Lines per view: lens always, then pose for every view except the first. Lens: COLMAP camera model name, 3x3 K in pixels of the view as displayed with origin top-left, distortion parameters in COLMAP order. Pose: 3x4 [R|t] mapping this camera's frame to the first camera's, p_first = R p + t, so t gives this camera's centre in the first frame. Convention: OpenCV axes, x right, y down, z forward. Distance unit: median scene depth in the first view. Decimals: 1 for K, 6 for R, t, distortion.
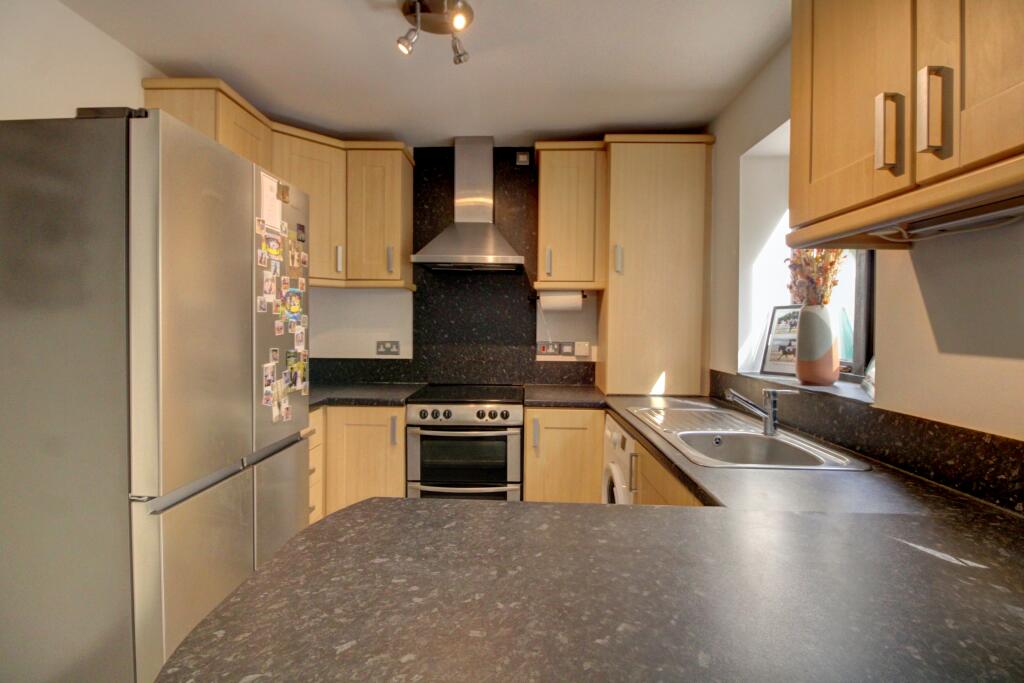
lens RADIAL K [[478.3, 0, 511.9], [0, 478.3, 333.5], [0, 0, 1]] dist [-0.009225, -0.004825]
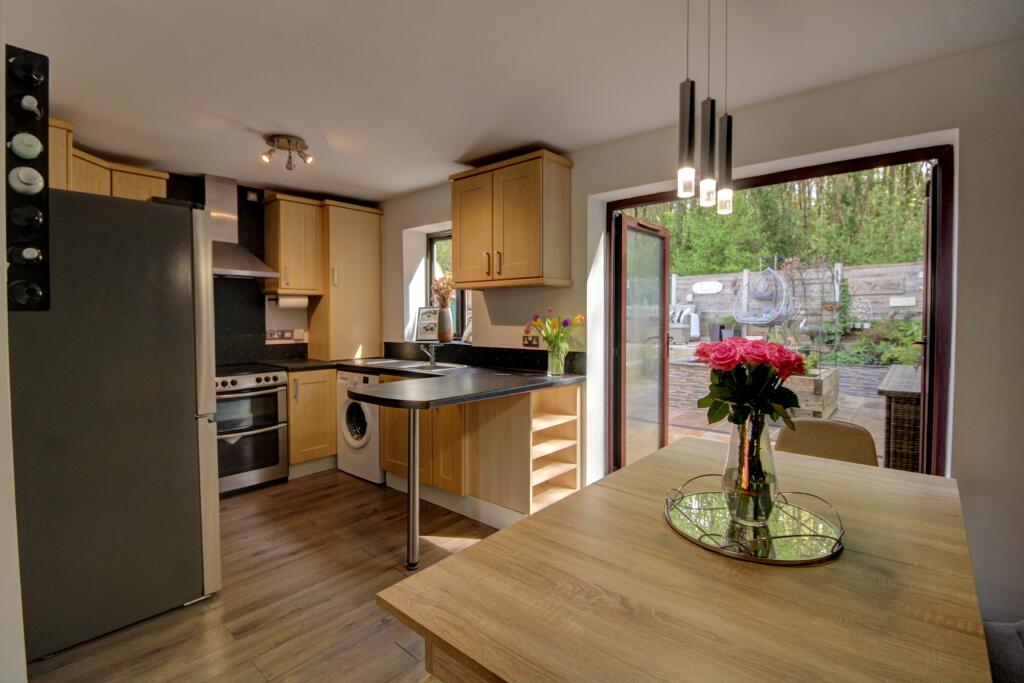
lens RADIAL K [[478.3, 0, 509.0], [0, 478.3, 333.7], [0, 0, 1]] dist [-0.009225, -0.004825]
pose [[0.642466, -0.039497, 0.765296, -0.665723], [0.024171, 0.999218, 0.031278, 0.000146], [-0.765933, -0.001597, 0.642918, -0.515026]]
